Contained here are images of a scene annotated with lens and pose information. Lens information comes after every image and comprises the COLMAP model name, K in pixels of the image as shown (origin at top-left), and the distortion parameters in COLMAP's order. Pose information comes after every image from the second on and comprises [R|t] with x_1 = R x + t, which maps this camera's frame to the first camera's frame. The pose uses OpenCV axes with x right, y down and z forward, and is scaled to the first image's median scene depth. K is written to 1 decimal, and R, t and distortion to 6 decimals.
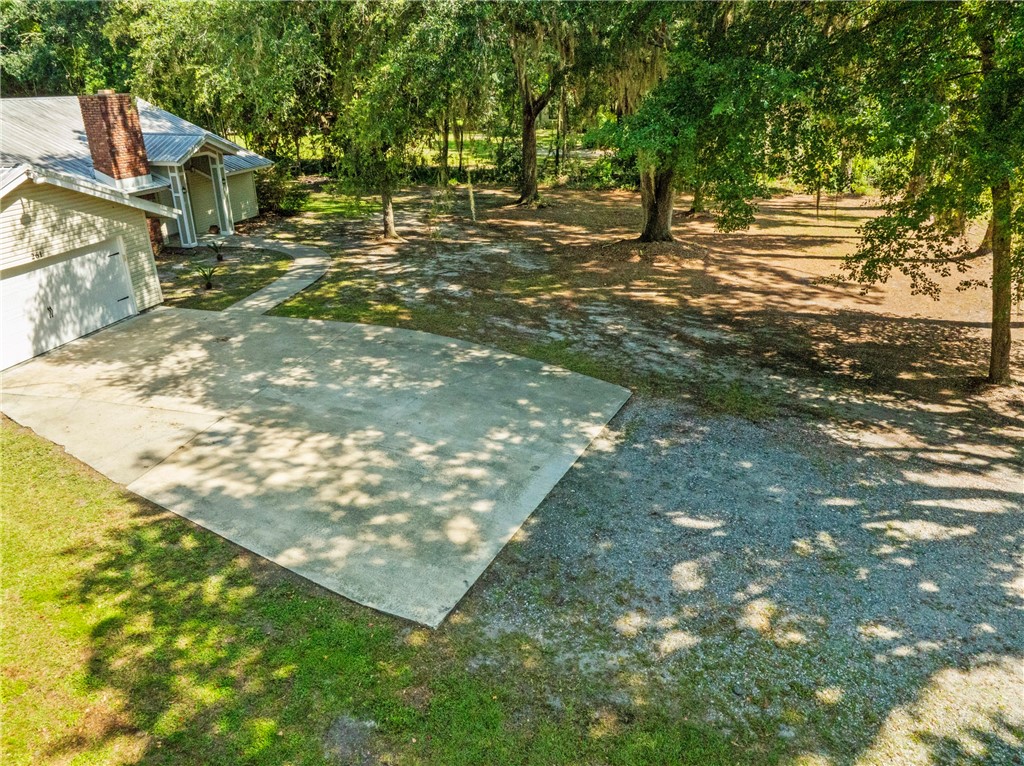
lens RADIAL K [[733.3, 0, 523.1], [0, 733.3, 381.2], [0, 0, 1]] dist [-0.032366, 0.005950]
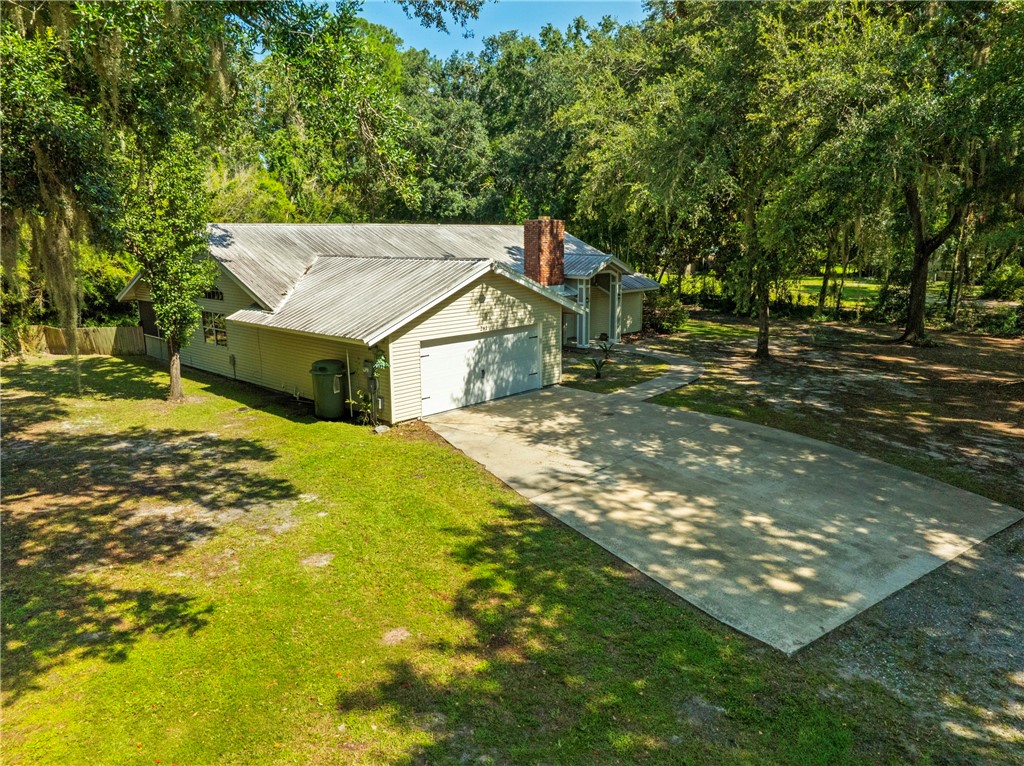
lens RADIAL K [[733.3, 0, 519.0], [0, 733.3, 384.2], [0, 0, 1]] dist [-0.032366, 0.005950]
pose [[0.882934, 0.102510, -0.458170, -0.011812], [-0.187450, 0.971687, -0.143829, 0.092849], [0.430454, 0.212876, 0.877151, -0.086471]]
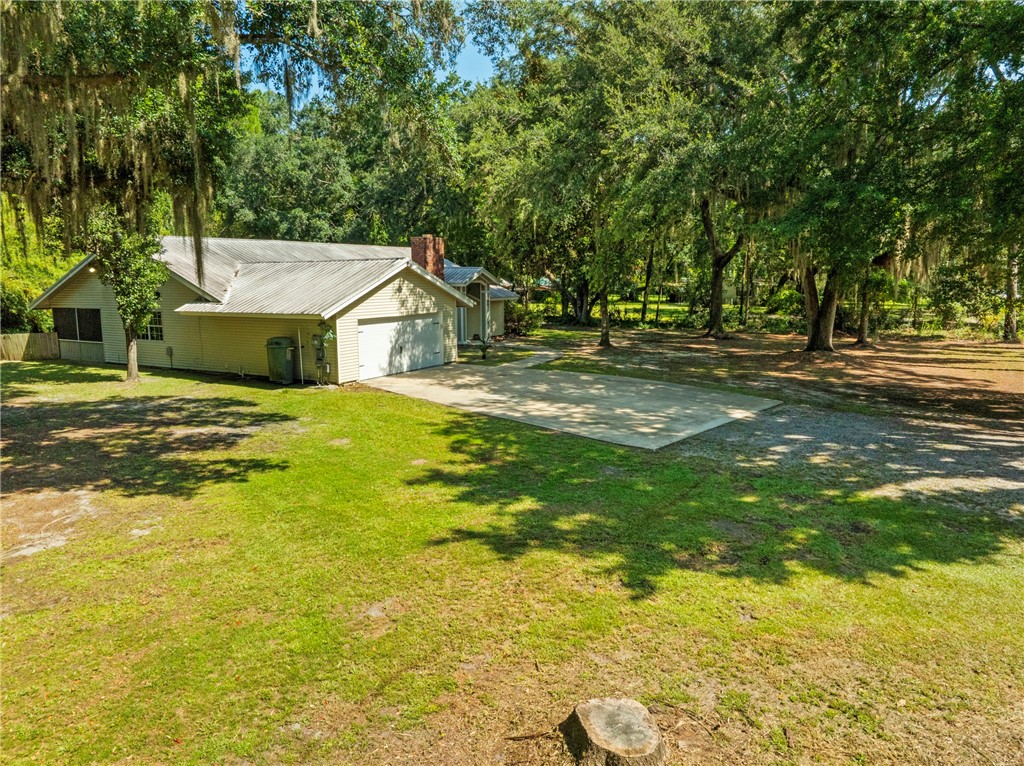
lens RADIAL K [[734.2, 0, 522.6], [0, 734.2, 381.7], [0, 0, 1]] dist [-0.014850, -0.013565]
pose [[0.968377, 0.041015, -0.246098, 0.002724], [-0.101167, 0.966215, -0.237054, 0.324702], [0.228061, 0.254454, 0.939809, -0.430496]]
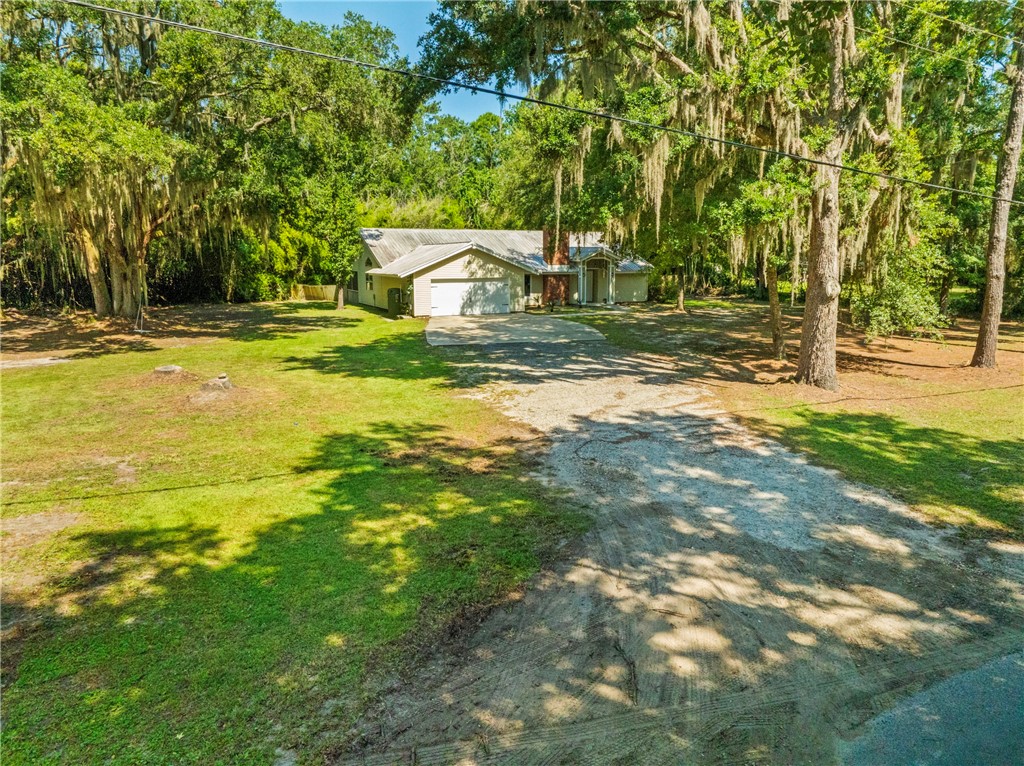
lens RADIAL K [[733.3, 0, 514.3], [0, 733.3, 381.4], [0, 0, 1]] dist [-0.032366, 0.005950]
pose [[0.653556, 0.137932, -0.744204, 1.381450], [-0.298239, 0.950634, -0.085720, 0.349126], [0.695642, 0.277974, 0.662430, -0.510562]]
